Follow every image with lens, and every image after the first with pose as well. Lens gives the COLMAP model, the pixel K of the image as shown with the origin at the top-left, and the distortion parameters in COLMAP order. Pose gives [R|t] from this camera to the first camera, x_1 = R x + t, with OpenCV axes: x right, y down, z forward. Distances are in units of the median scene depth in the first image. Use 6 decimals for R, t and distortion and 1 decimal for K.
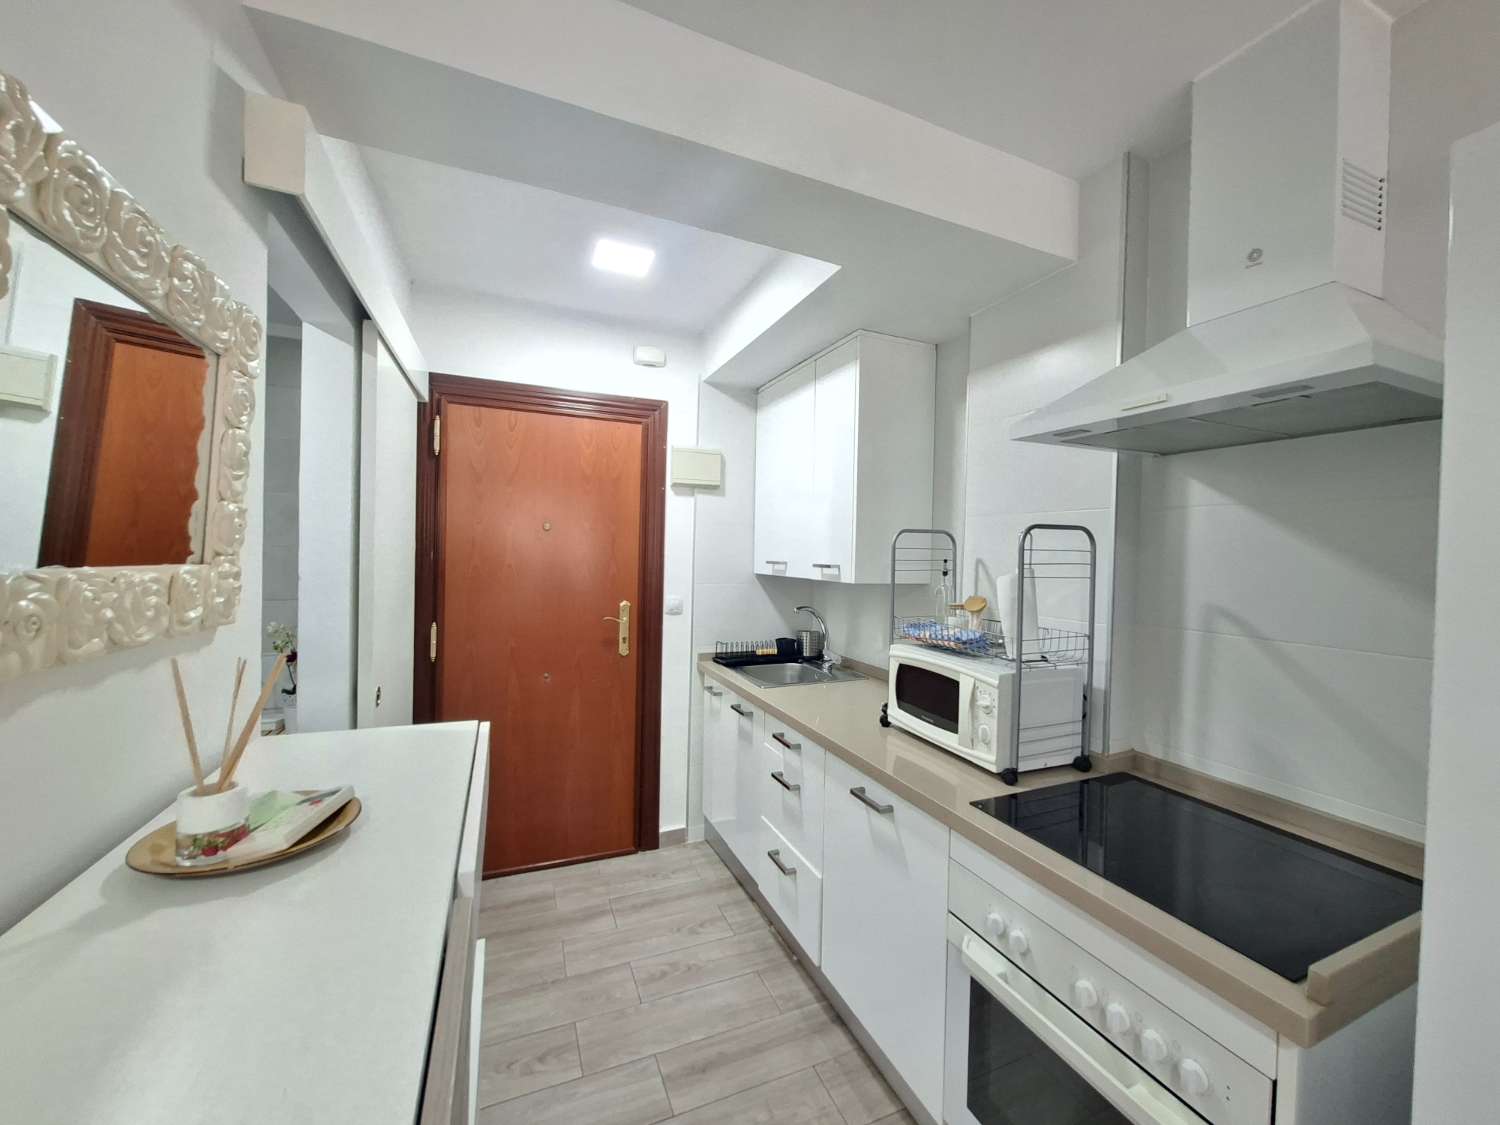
lens RADIAL K [[596.8, 0, 755.2], [0, 596.8, 561.4], [0, 0, 1]] dist [-0.005399, 0.000702]
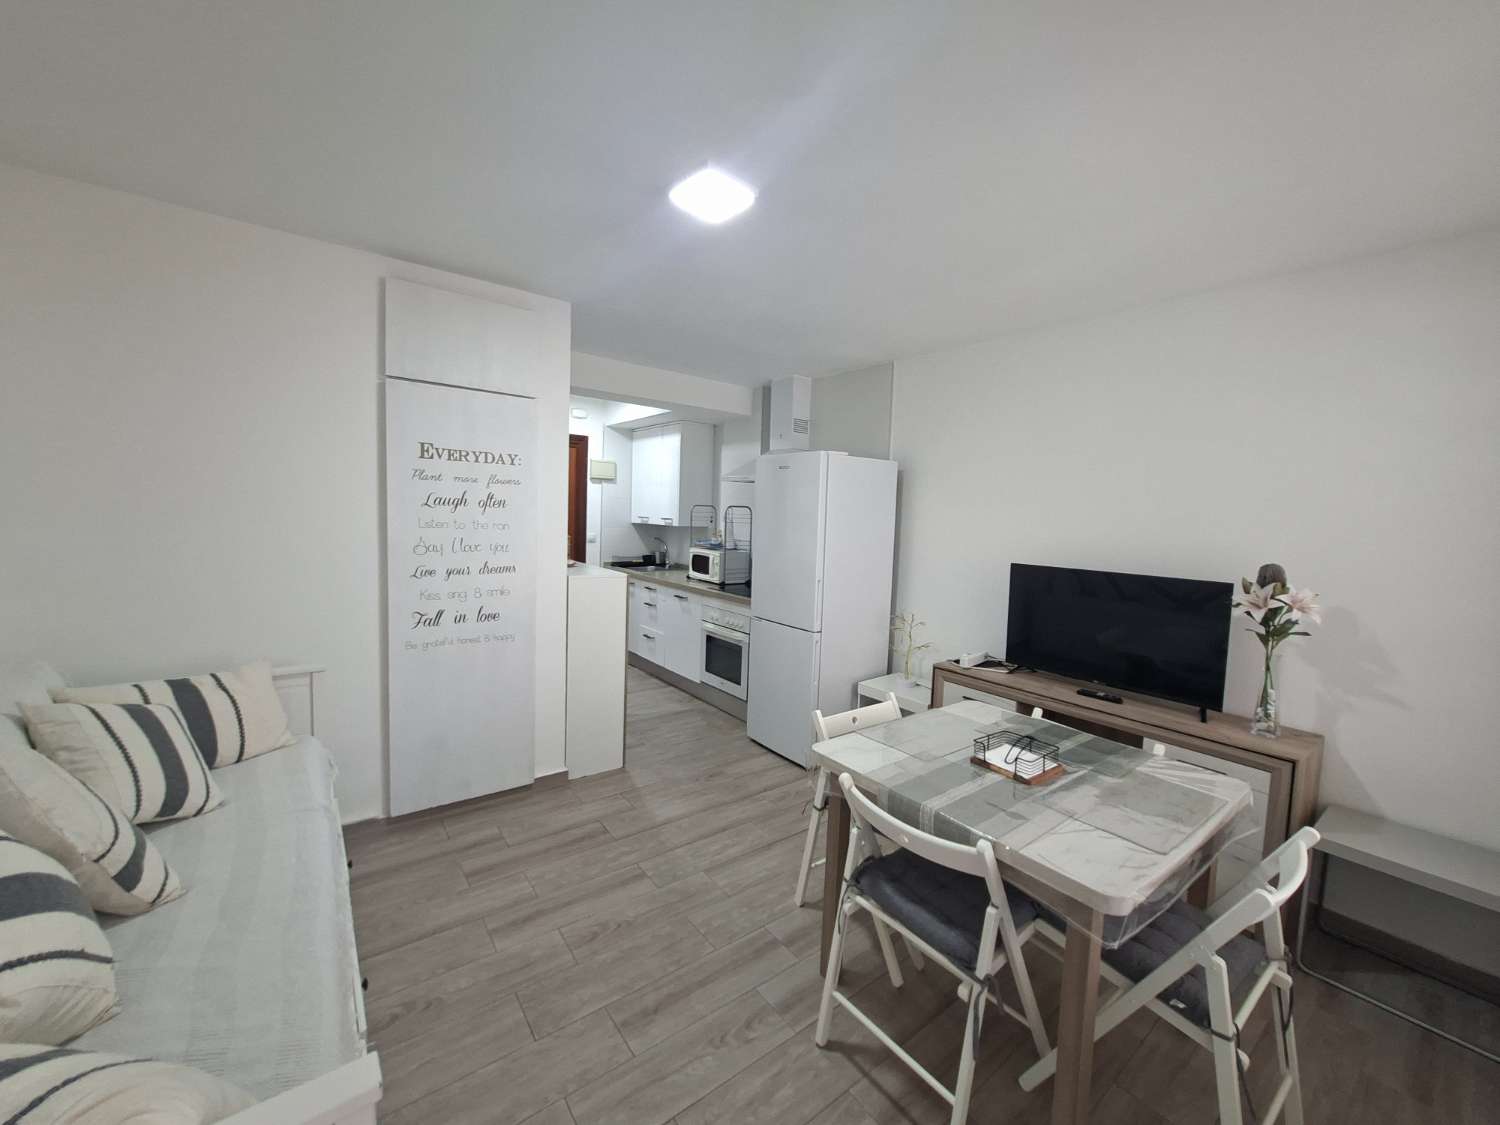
lens RADIAL K [[588.1, 0, 752.9], [0, 588.1, 557.4], [0, 0, 1]] dist [-0.003748, 0.000053]
pose [[0.968050, -0.007653, 0.250641, -0.125346], [-0.009717, 0.997639, 0.067992, -0.001900], [-0.250570, -0.068255, 0.965689, -1.251347]]
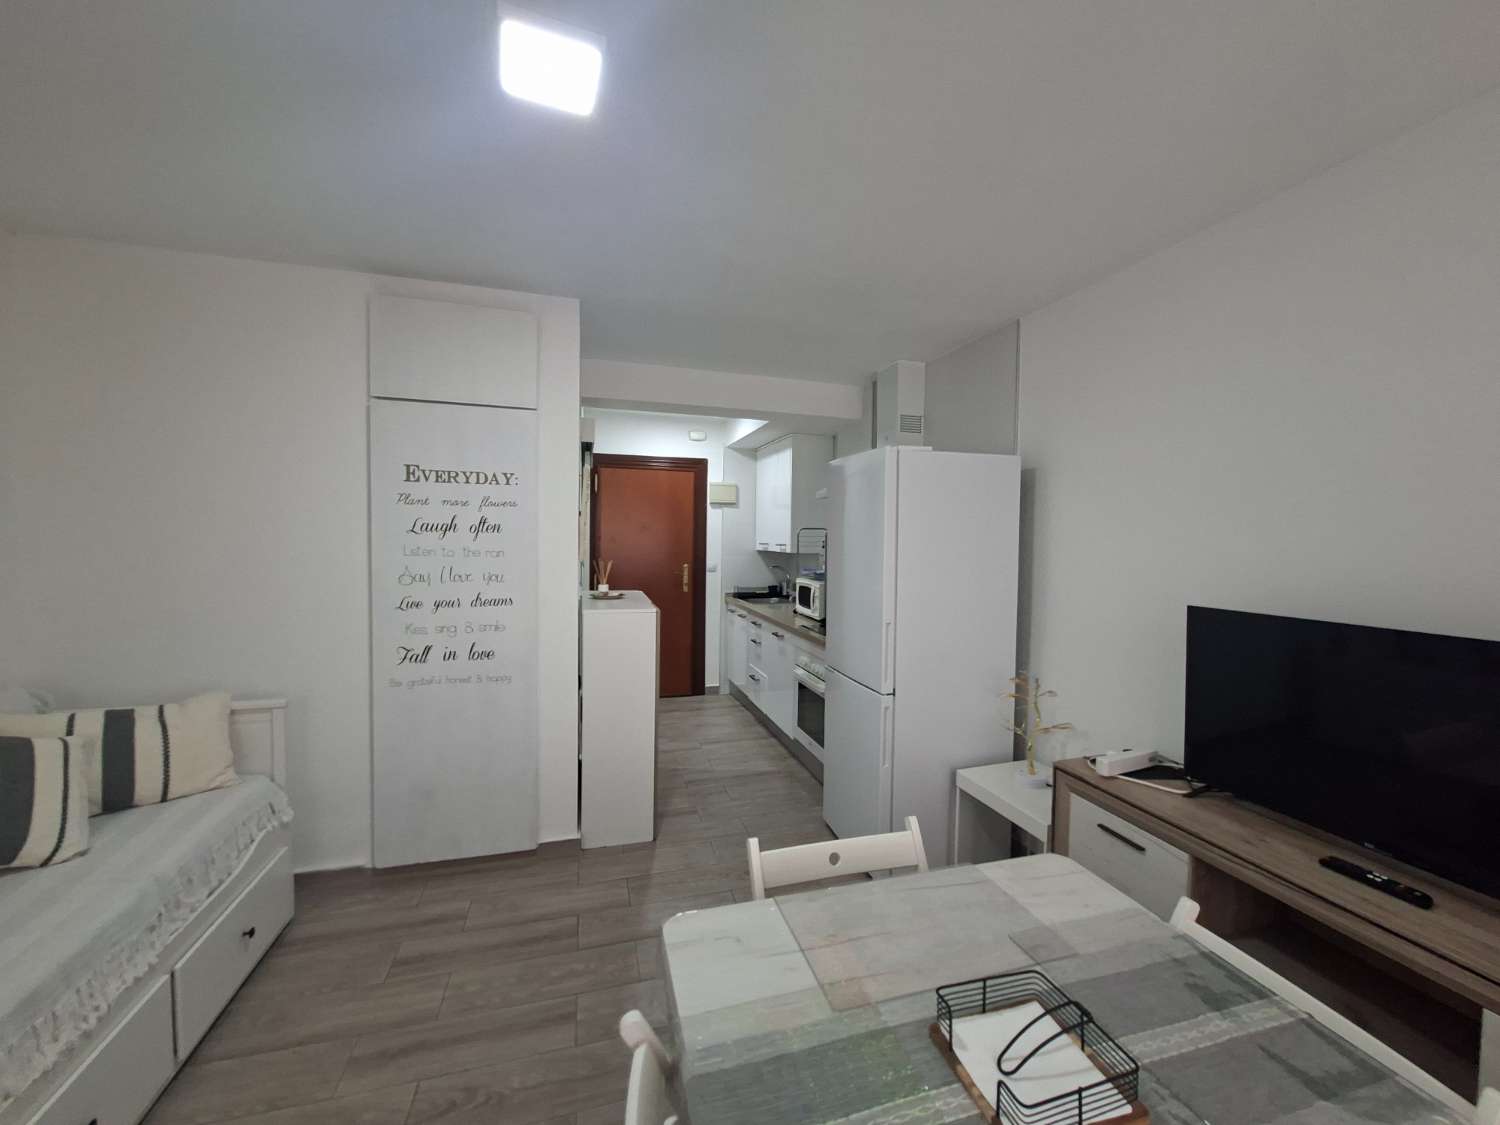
lens RADIAL K [[588.1, 0, 752.9], [0, 588.1, 557.4], [0, 0, 1]] dist [-0.003748, 0.000053]
pose [[0.993050, -0.006353, -0.117518, 0.250469], [0.008645, 0.999782, 0.019005, 0.011259], [0.117372, -0.019889, 0.992889, -0.984502]]
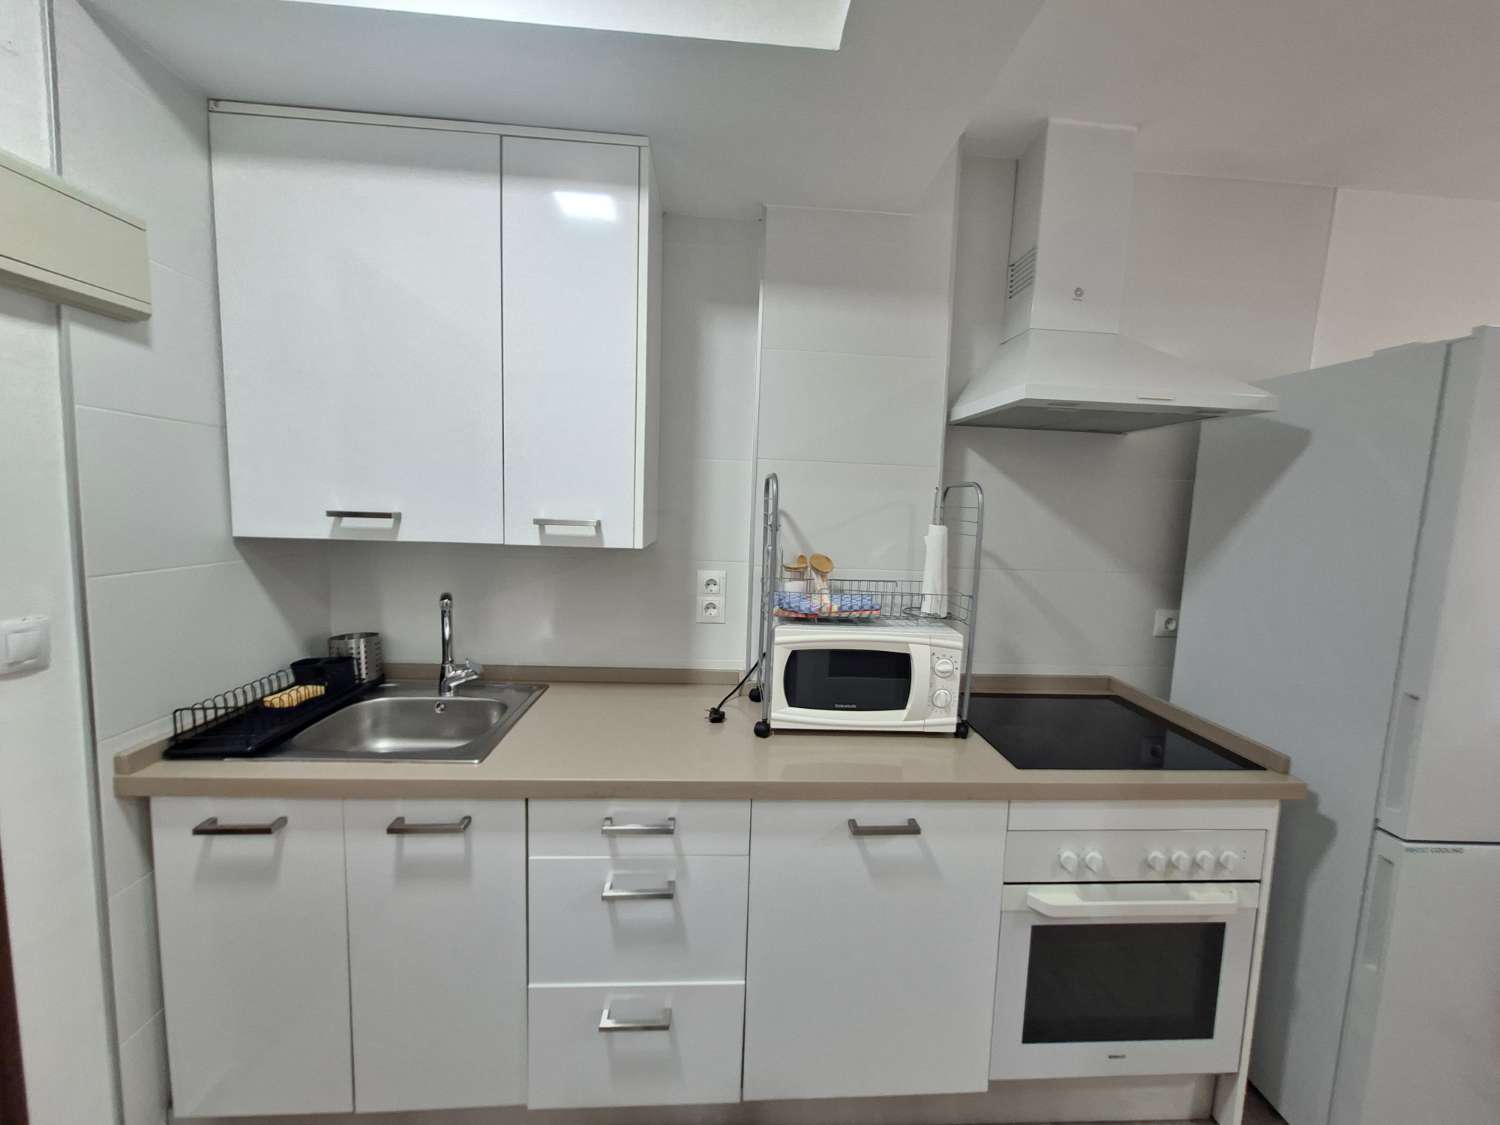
lens RADIAL K [[596.8, 0, 755.2], [0, 596.8, 561.4], [0, 0, 1]] dist [-0.005399, 0.000702]
pose [[0.326750, -0.108933, 0.938812, -0.364837], [-0.015971, 0.992557, 0.120728, -0.027661], [-0.944976, -0.054442, 0.322579, 0.595347]]
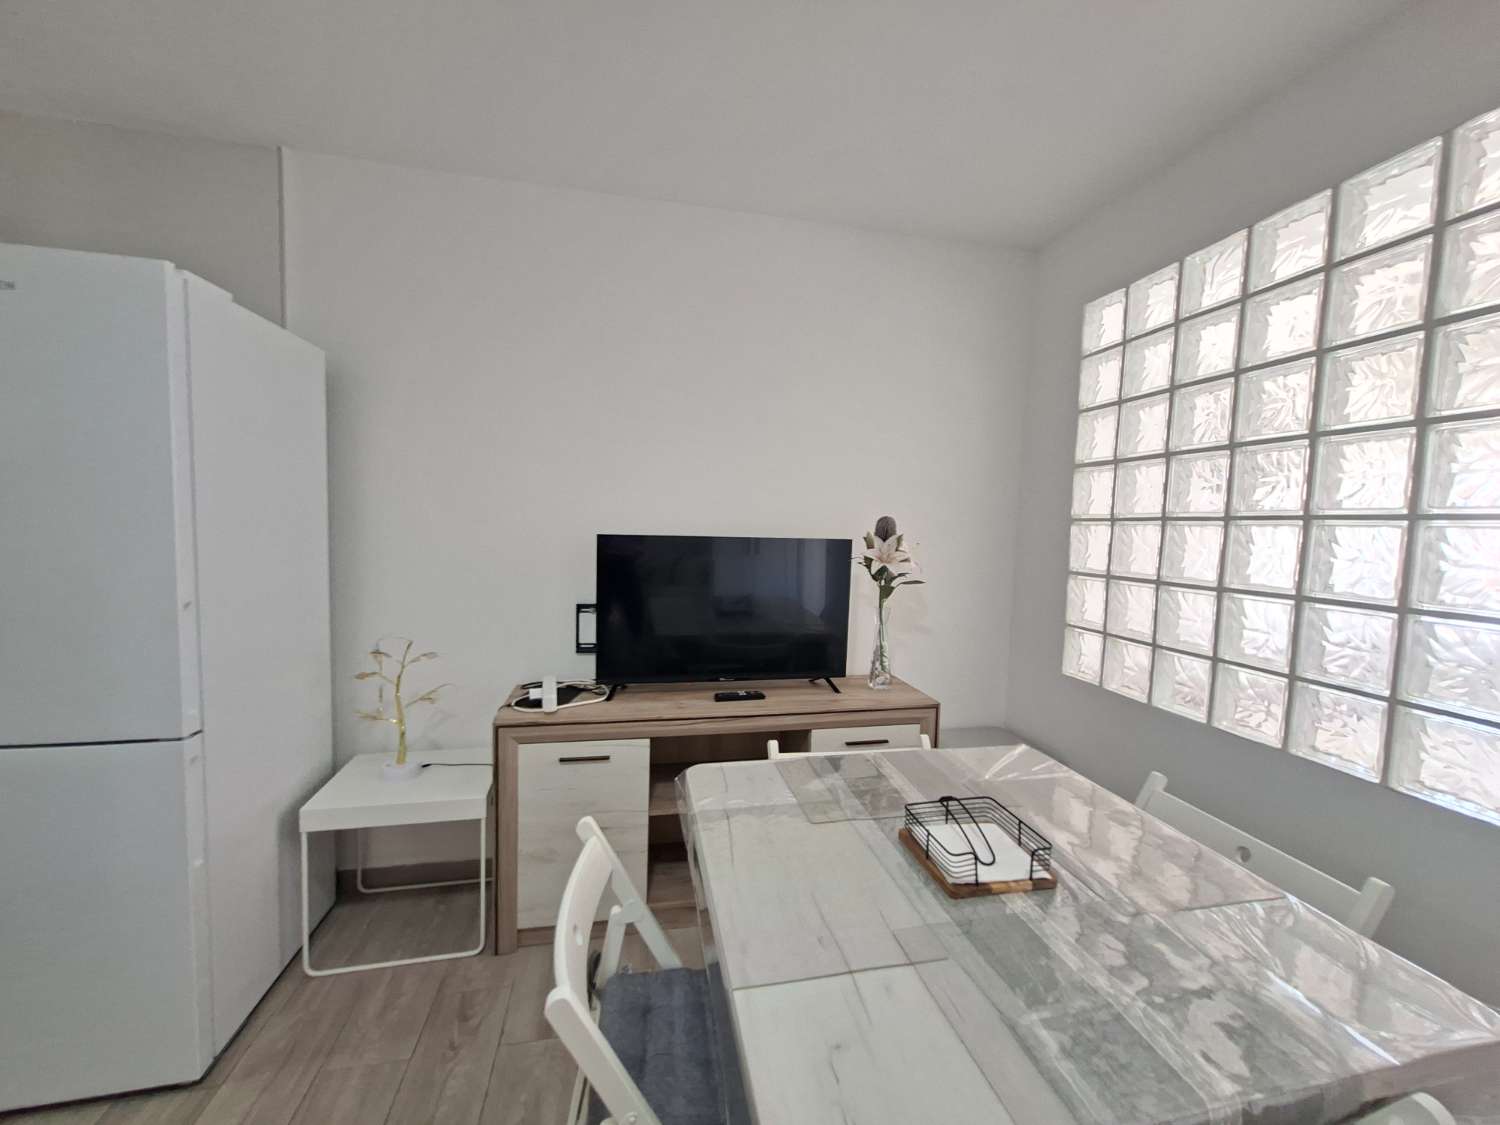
lens RADIAL K [[596.8, 0, 755.2], [0, 596.8, 561.4], [0, 0, 1]] dist [-0.005399, 0.000702]
pose [[0.188686, -0.079890, 0.978783, -0.059305], [-0.011161, 0.996447, 0.083483, 0.054108], [-0.981974, -0.026677, 0.187124, -0.585787]]
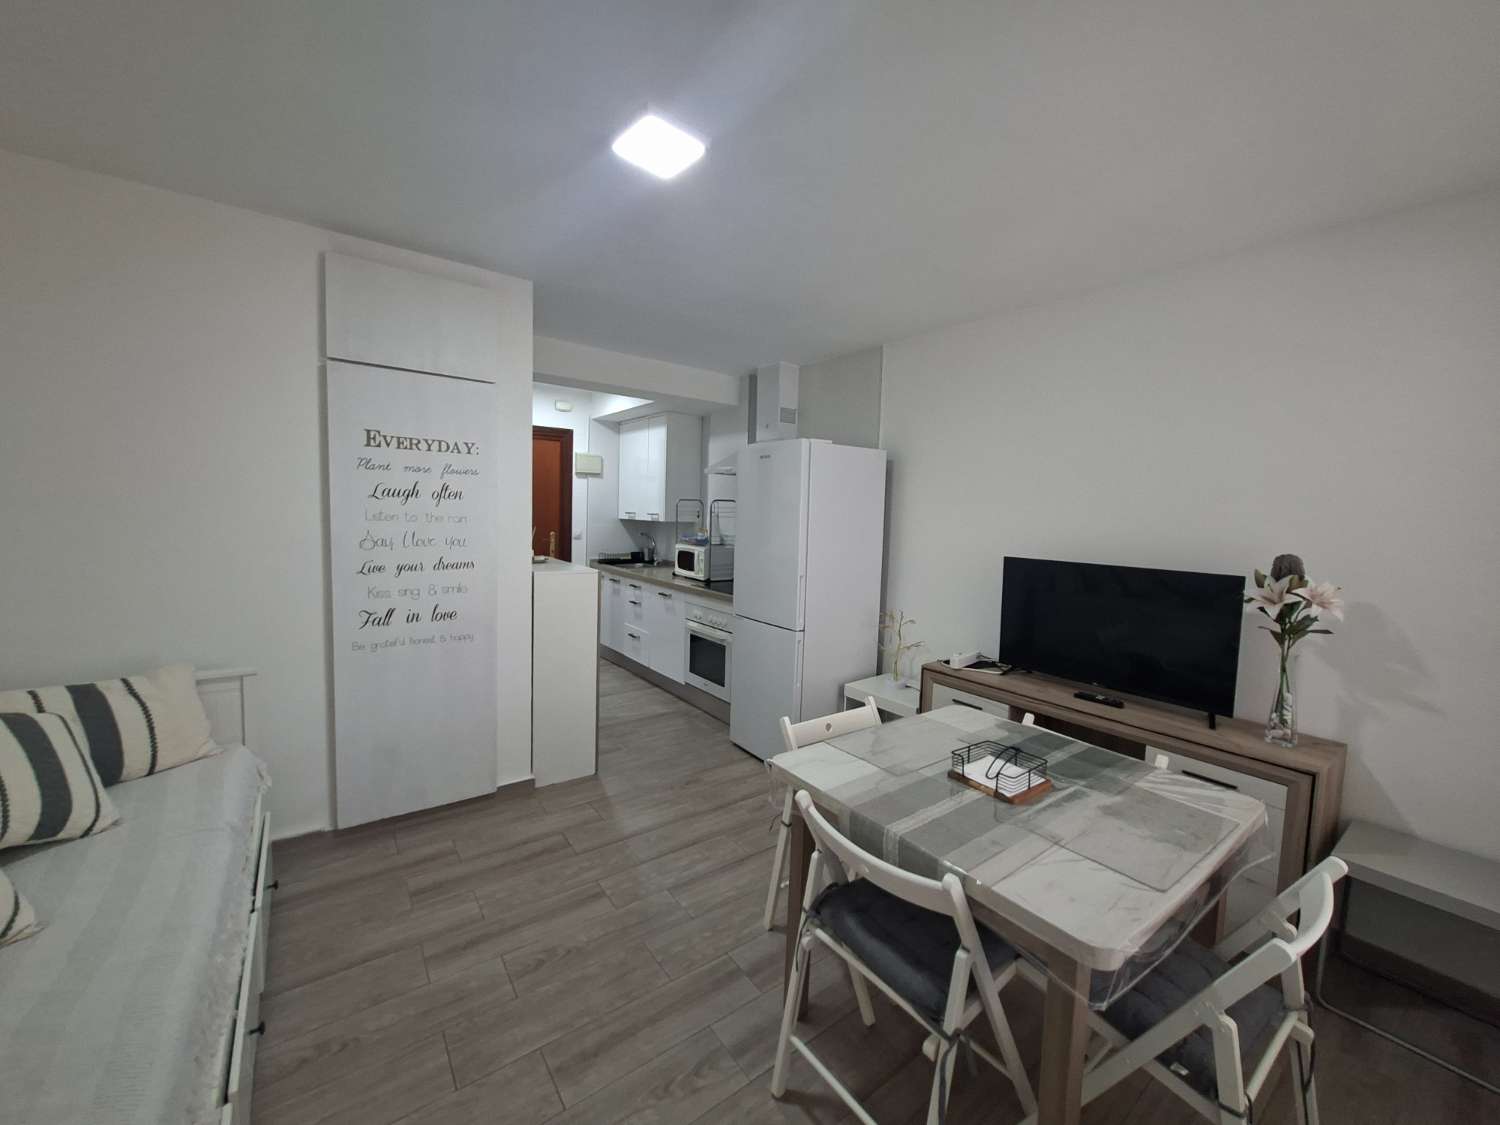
lens RADIAL K [[588.1, 0, 752.9], [0, 588.1, 557.4], [0, 0, 1]] dist [-0.003748, 0.000053]
pose [[0.970866, -0.012290, 0.239309, -0.046314], [-0.004724, 0.997508, 0.070391, 0.011412], [-0.239578, -0.069471, 0.968389, -1.194425]]
